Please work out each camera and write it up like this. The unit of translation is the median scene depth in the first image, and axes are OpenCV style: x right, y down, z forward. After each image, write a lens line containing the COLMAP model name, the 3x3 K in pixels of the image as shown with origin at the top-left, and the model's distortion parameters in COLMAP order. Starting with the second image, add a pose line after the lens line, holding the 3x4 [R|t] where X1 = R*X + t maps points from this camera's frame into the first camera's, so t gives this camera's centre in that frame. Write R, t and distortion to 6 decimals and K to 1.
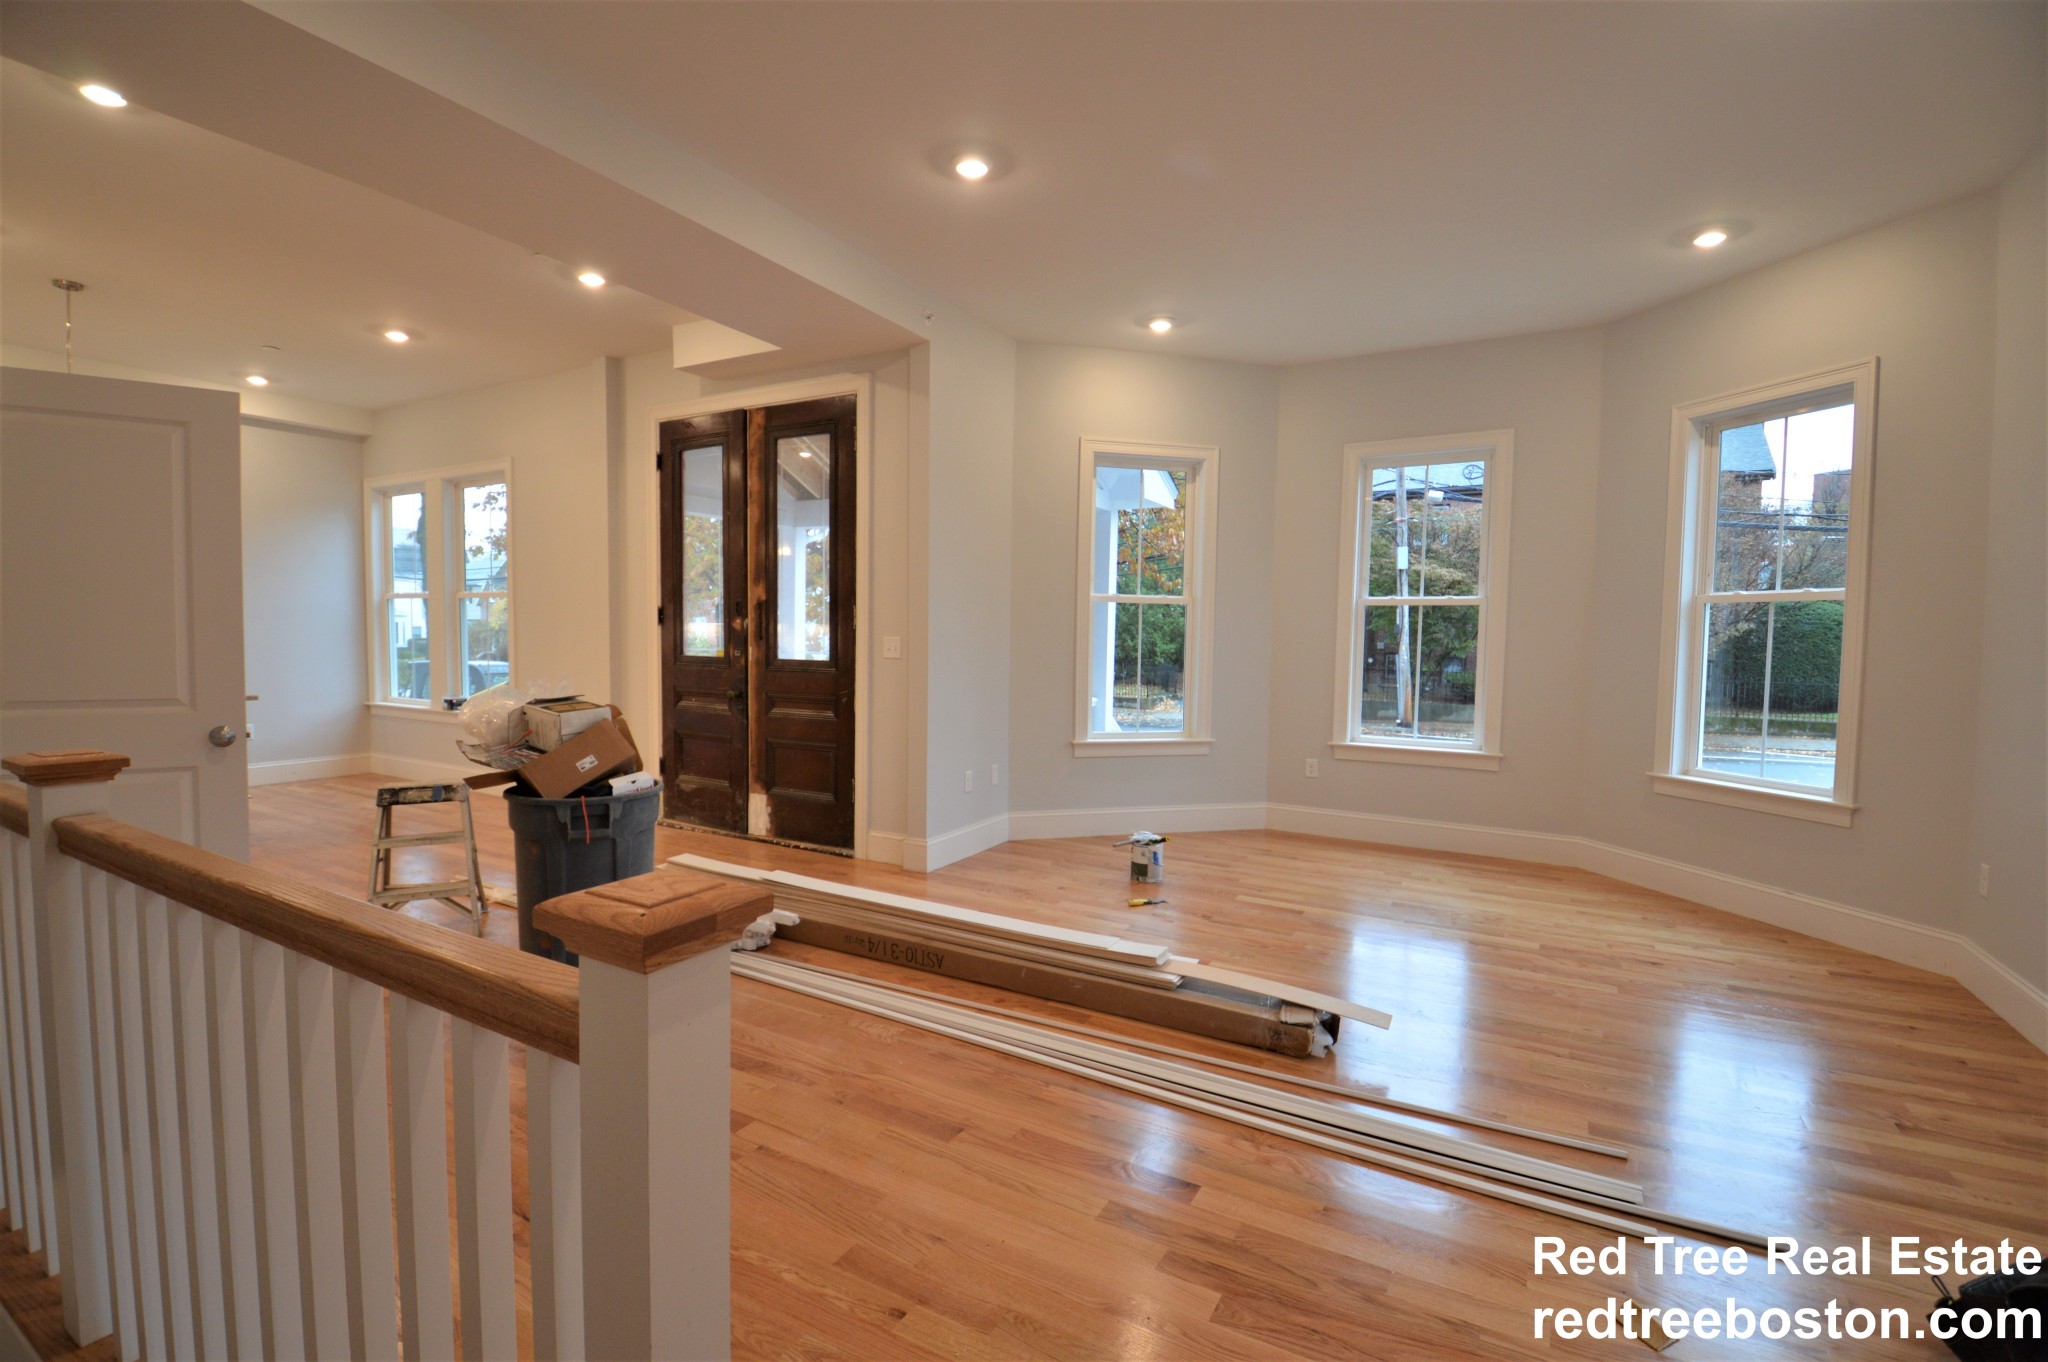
lens RADIAL K [[931.1, 0, 1015.9], [0, 931.1, 685.8], [0, 0, 1]] dist [-0.012716, -0.001155]
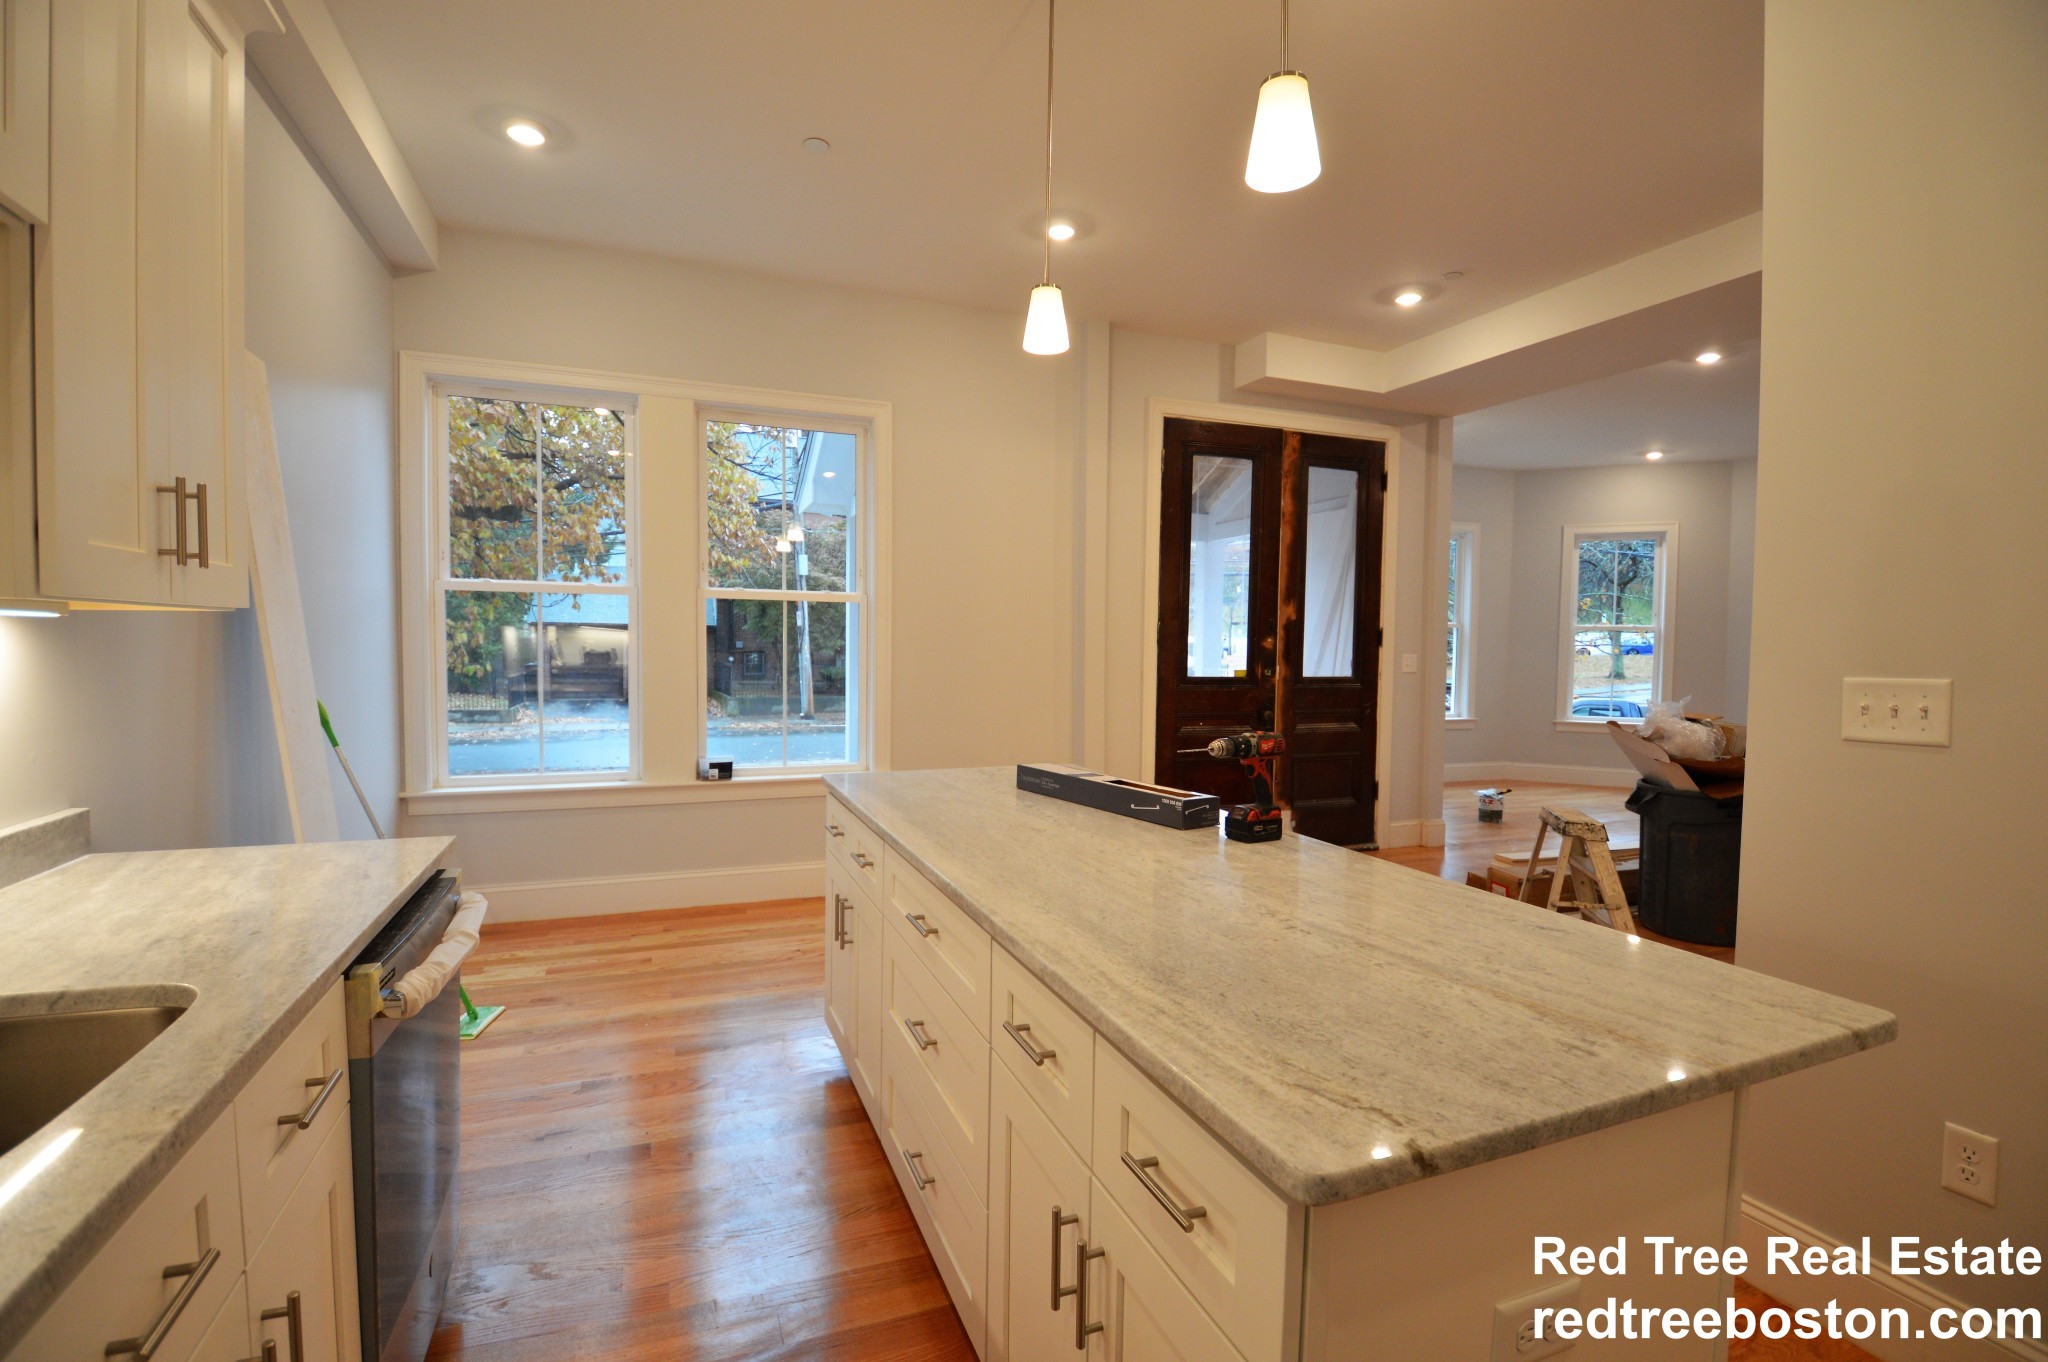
lens RADIAL K [[931.1, 0, 1002.4], [0, 931.1, 678.6], [0, 0, 1]] dist [-0.012716, -0.001155]
pose [[0.653273, -0.041041, 0.756009, -1.246154], [0.044563, 0.998883, 0.015718, -0.057599], [-0.755810, 0.023422, 0.654372, 0.570533]]
